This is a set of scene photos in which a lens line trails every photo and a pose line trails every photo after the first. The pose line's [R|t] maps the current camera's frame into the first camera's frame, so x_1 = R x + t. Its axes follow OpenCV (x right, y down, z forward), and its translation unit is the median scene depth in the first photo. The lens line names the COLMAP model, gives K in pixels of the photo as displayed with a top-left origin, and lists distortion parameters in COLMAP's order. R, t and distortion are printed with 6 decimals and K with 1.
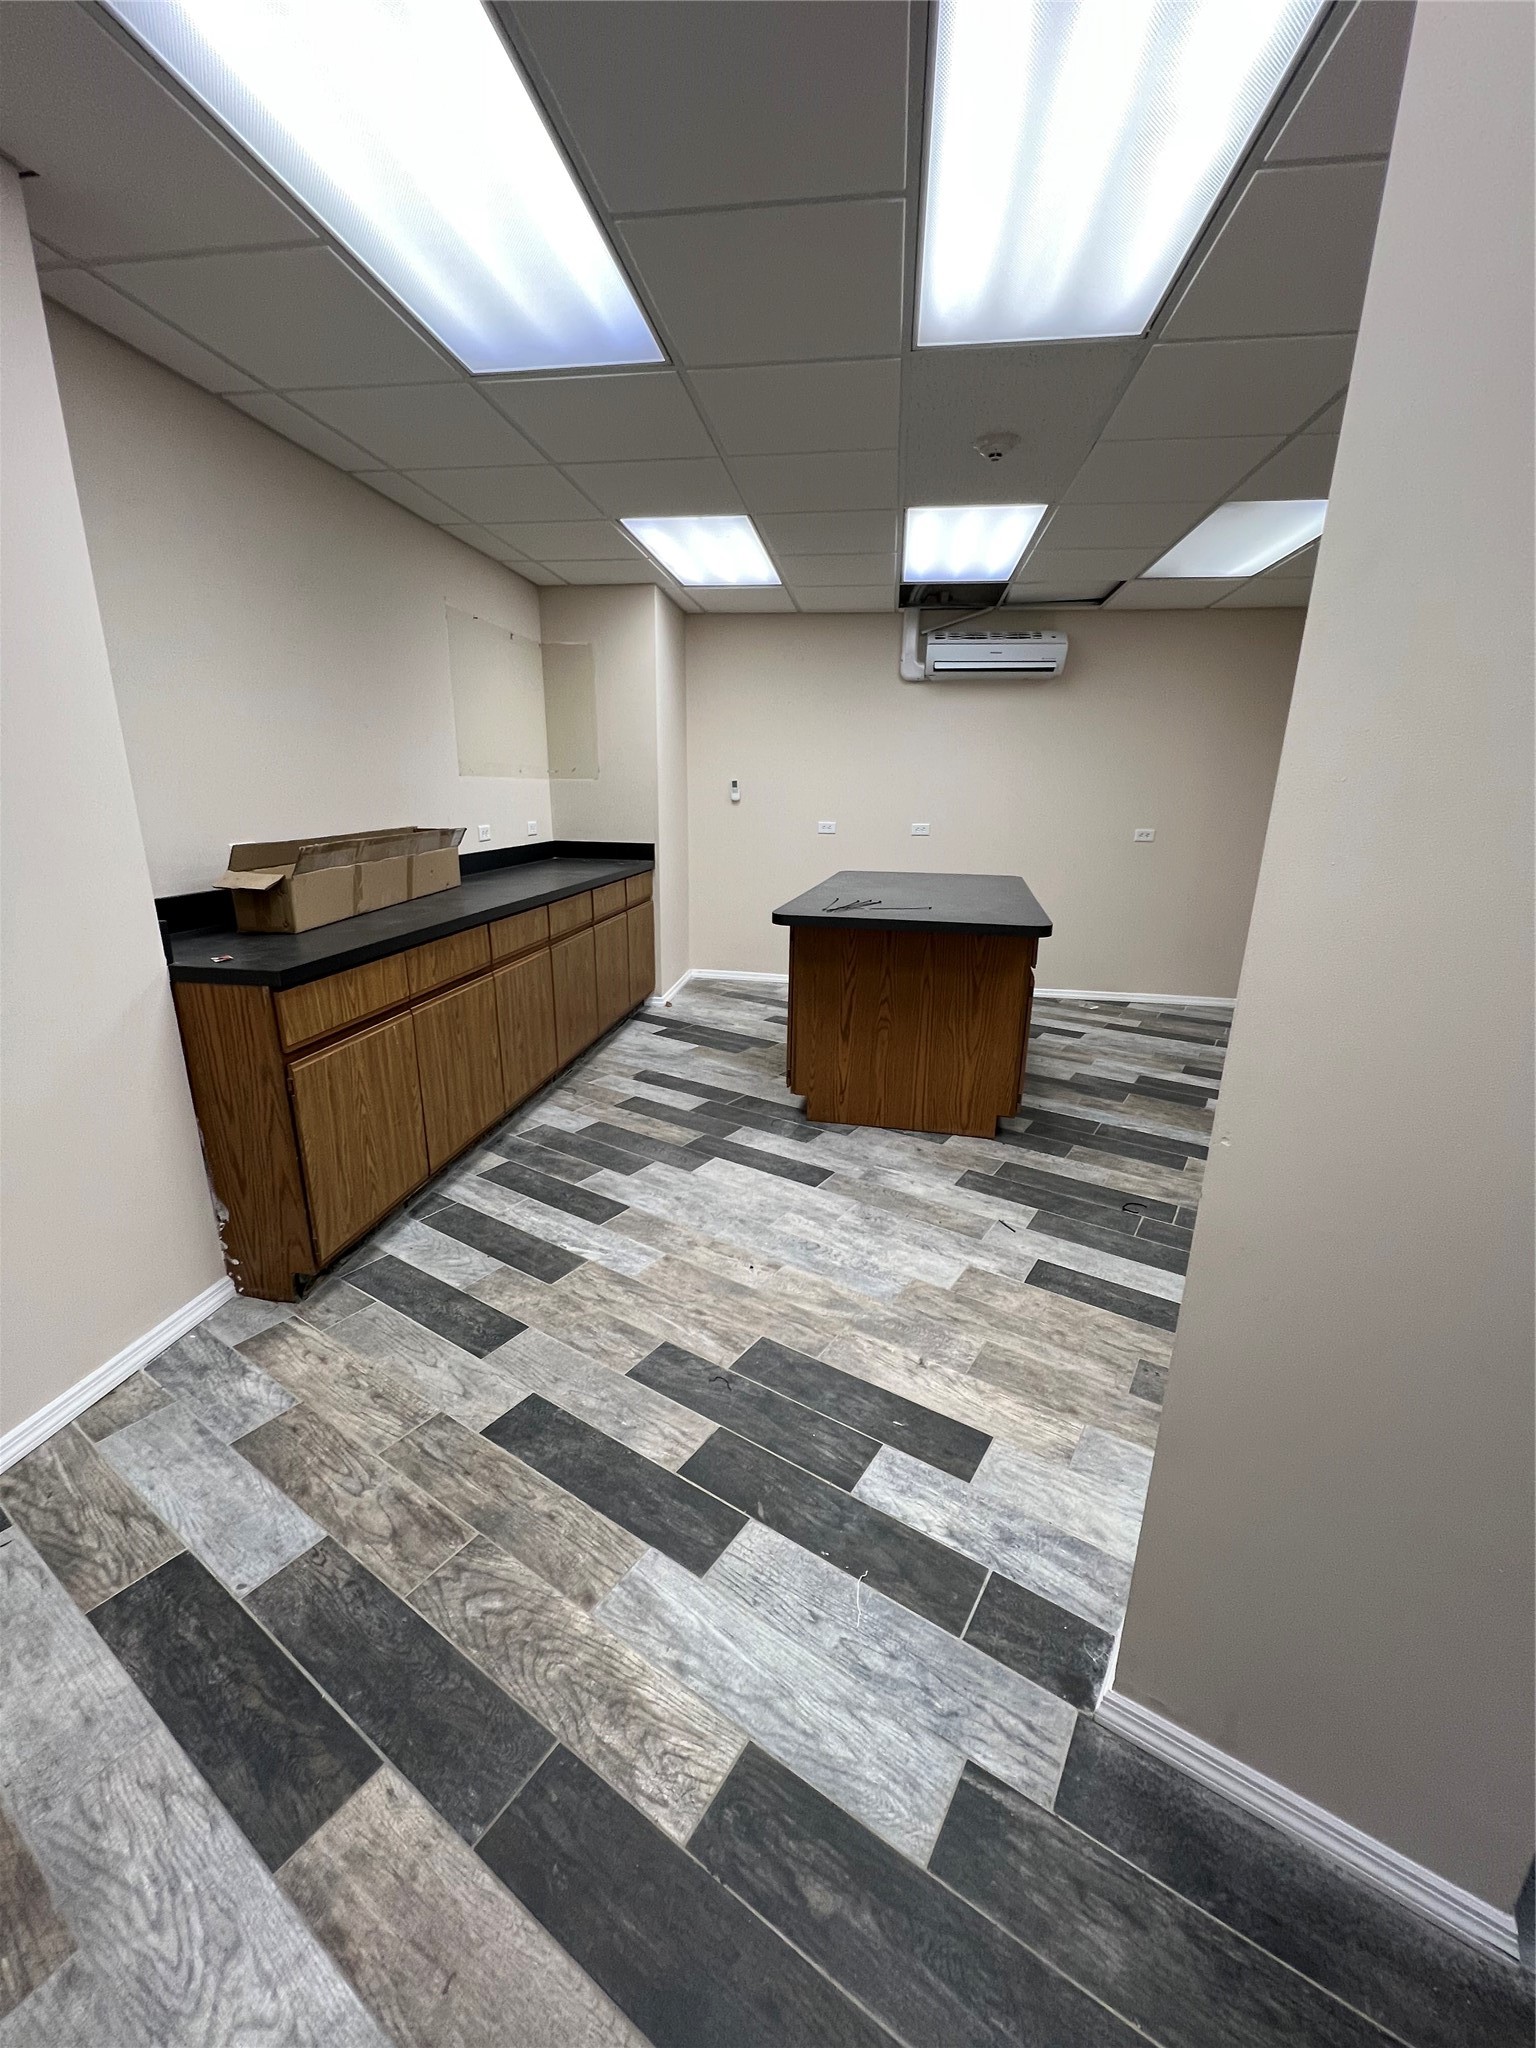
lens RADIAL K [[816.5, 0, 768.0], [0, 816.5, 1024.0], [0, 0, 1]] dist [0.000186, -0.000218]
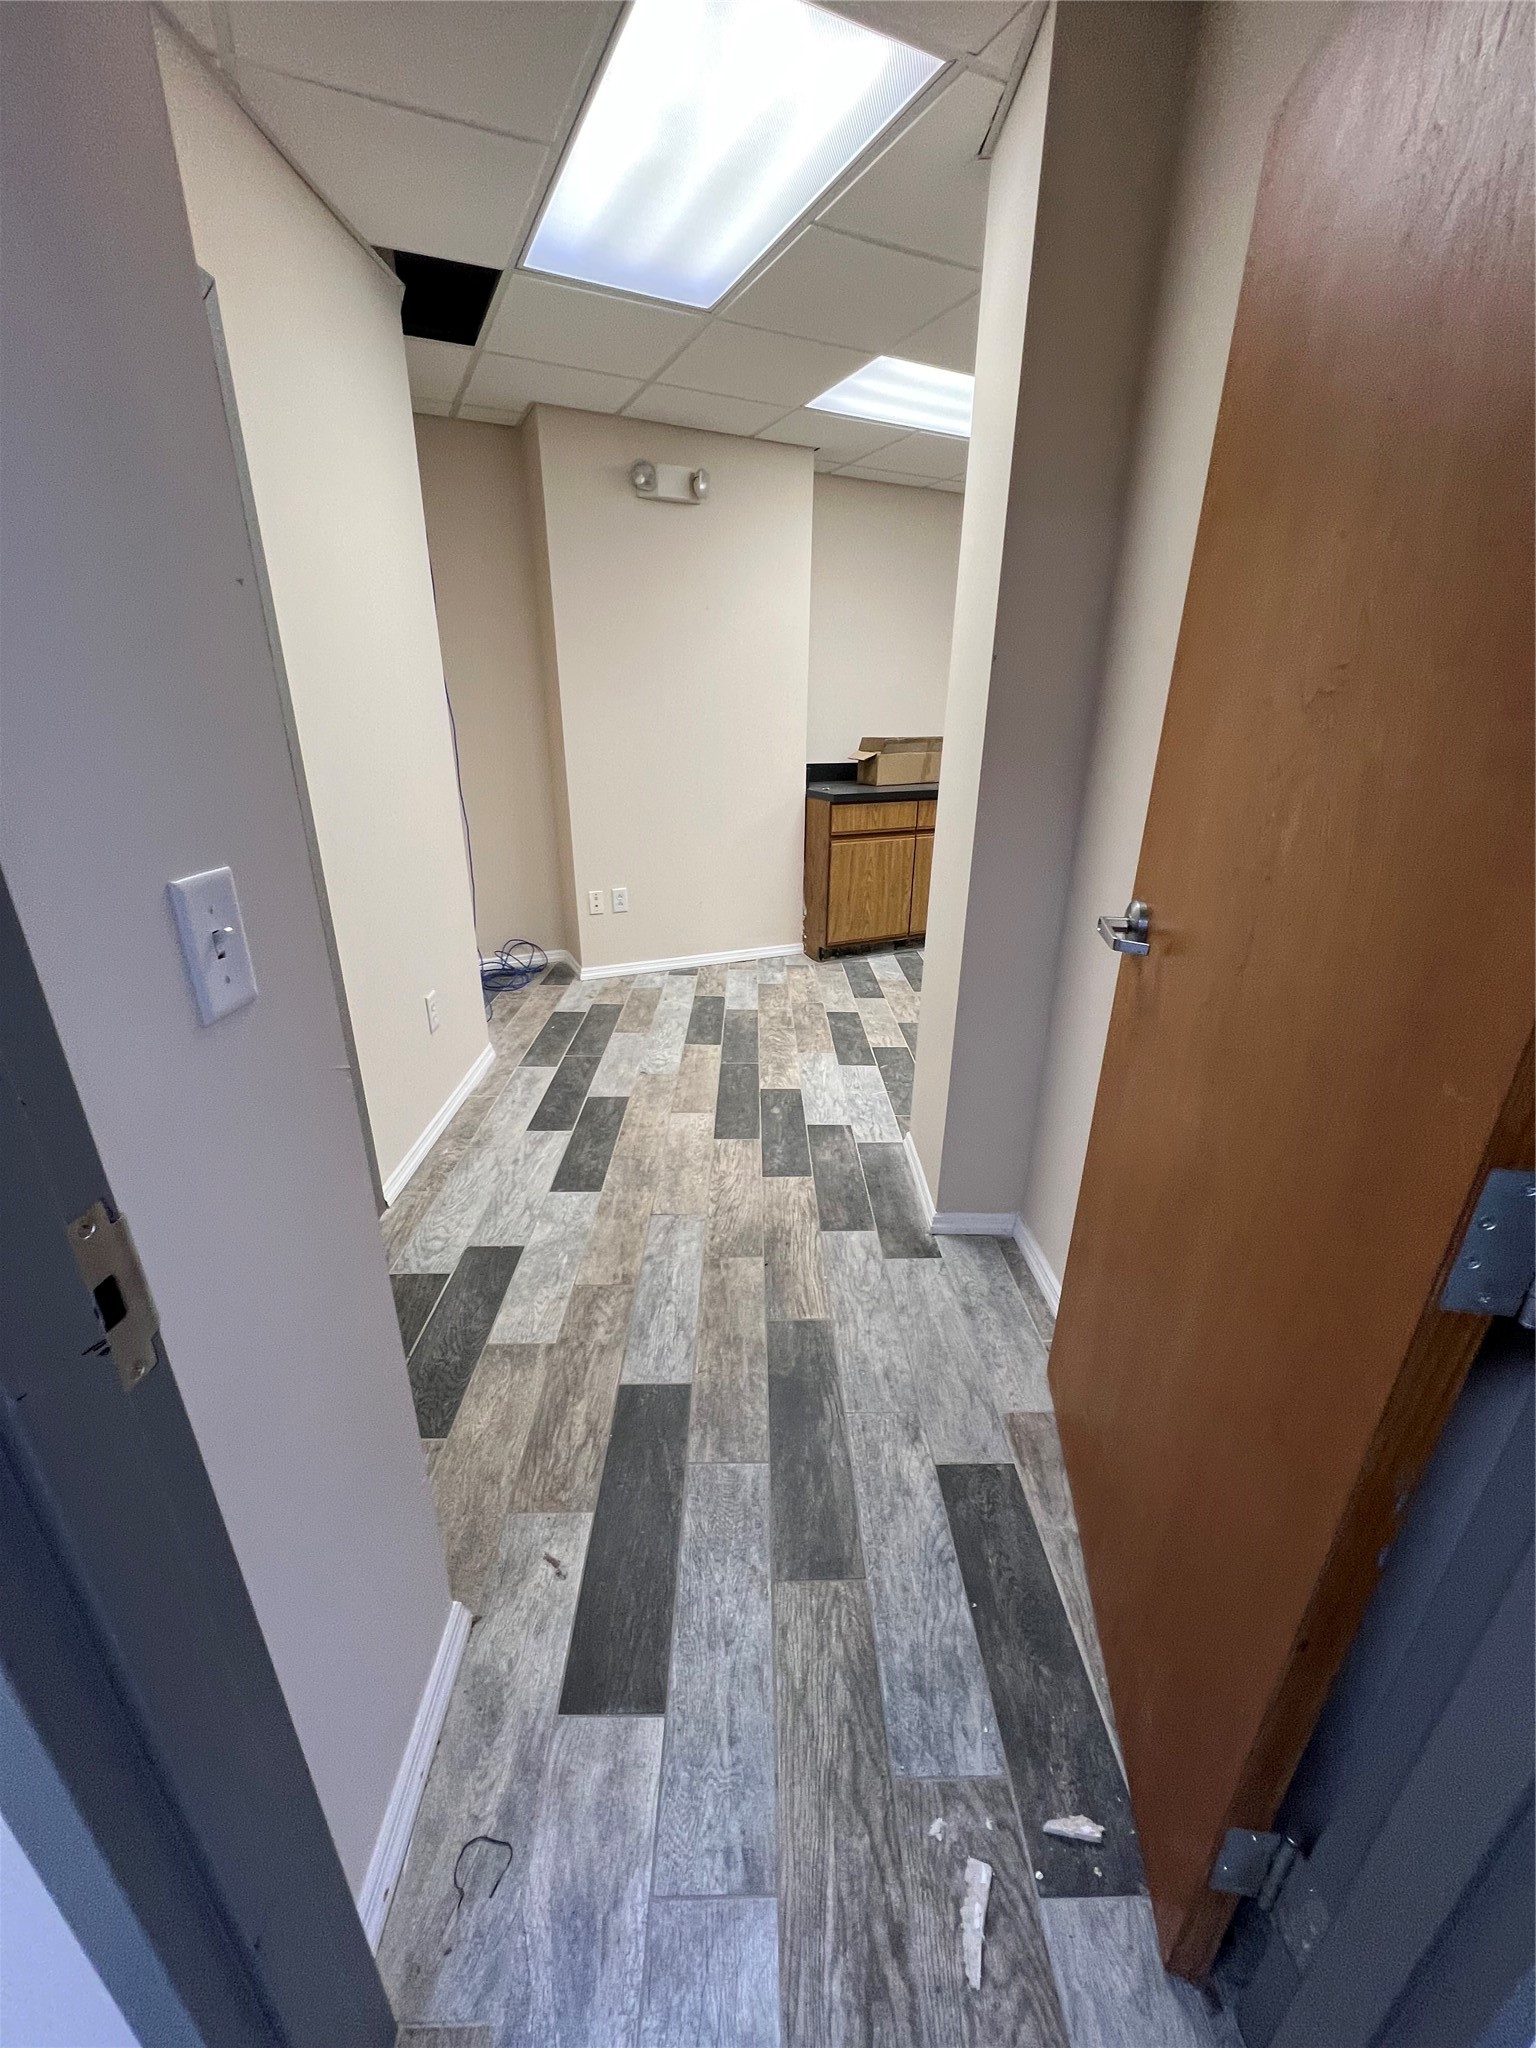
lens RADIAL K [[816.5, 0, 768.0], [0, 816.5, 1024.0], [0, 0, 1]] dist [0.000186, -0.000218]
pose [[0.563565, 0.295511, -0.771406, 0.806951], [-0.227900, 0.953203, 0.198658, 0.087059], [0.794013, 0.063847, 0.604539, -0.282149]]
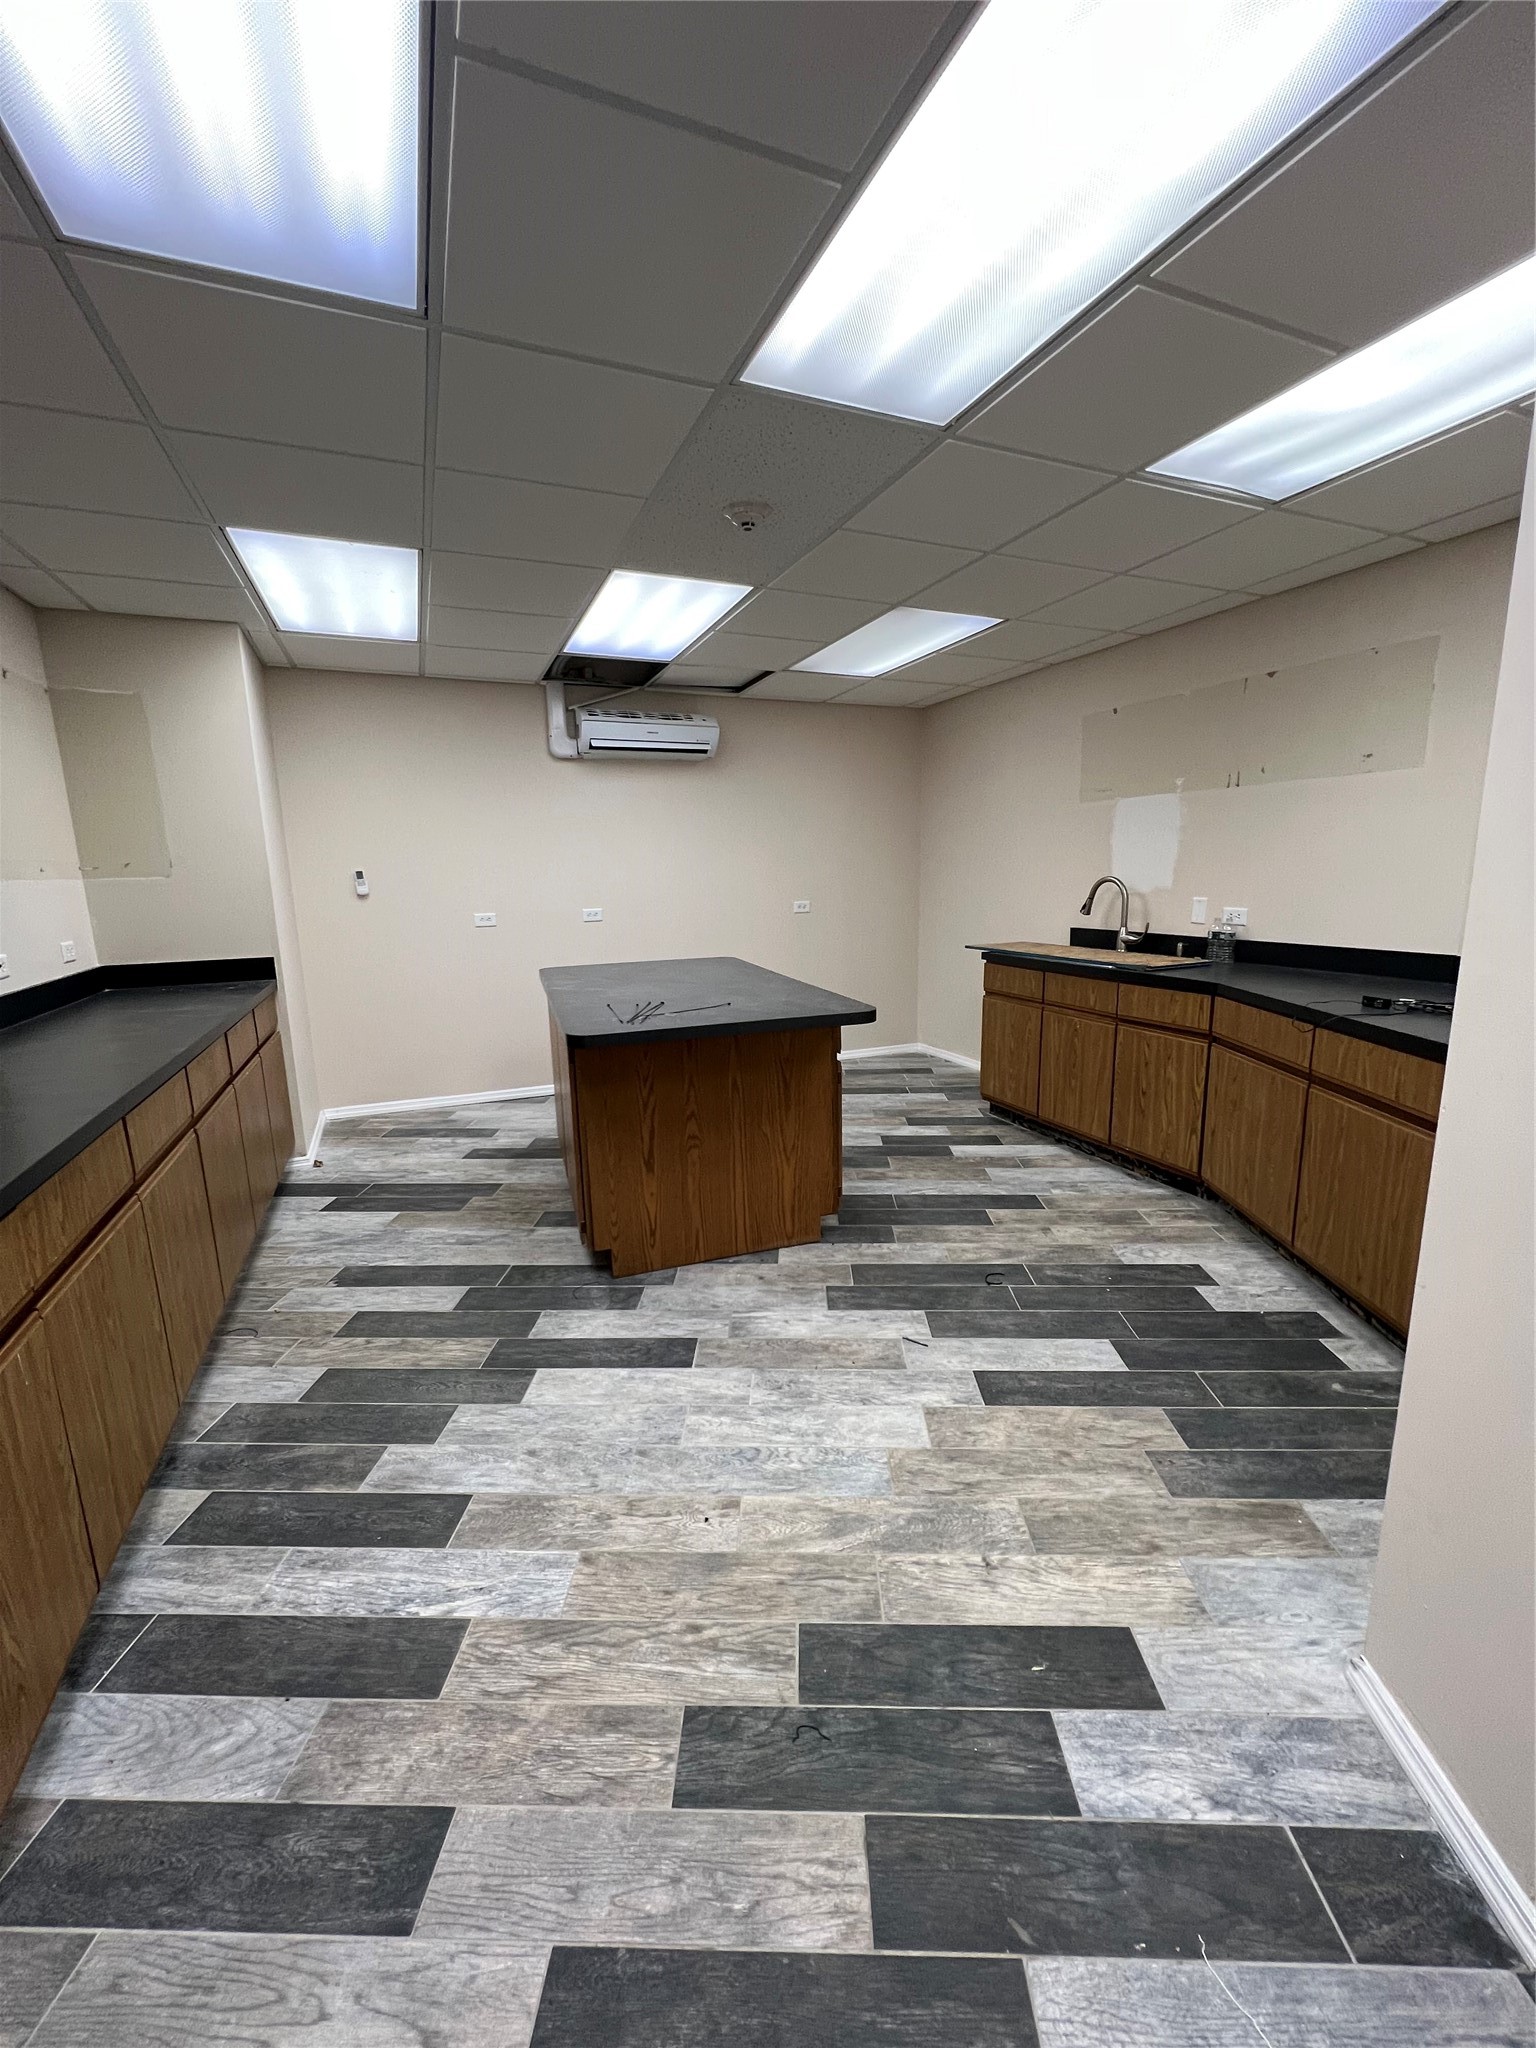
lens RADIAL K [[816.5, 0, 768.0], [0, 816.5, 1024.0], [0, 0, 1]] dist [0.000186, -0.000218]
pose [[0.853943, -0.132751, 0.503148, -0.249274], [0.177579, 0.983211, -0.041977, -0.087882], [-0.489129, 0.125194, 0.863180, 0.248772]]
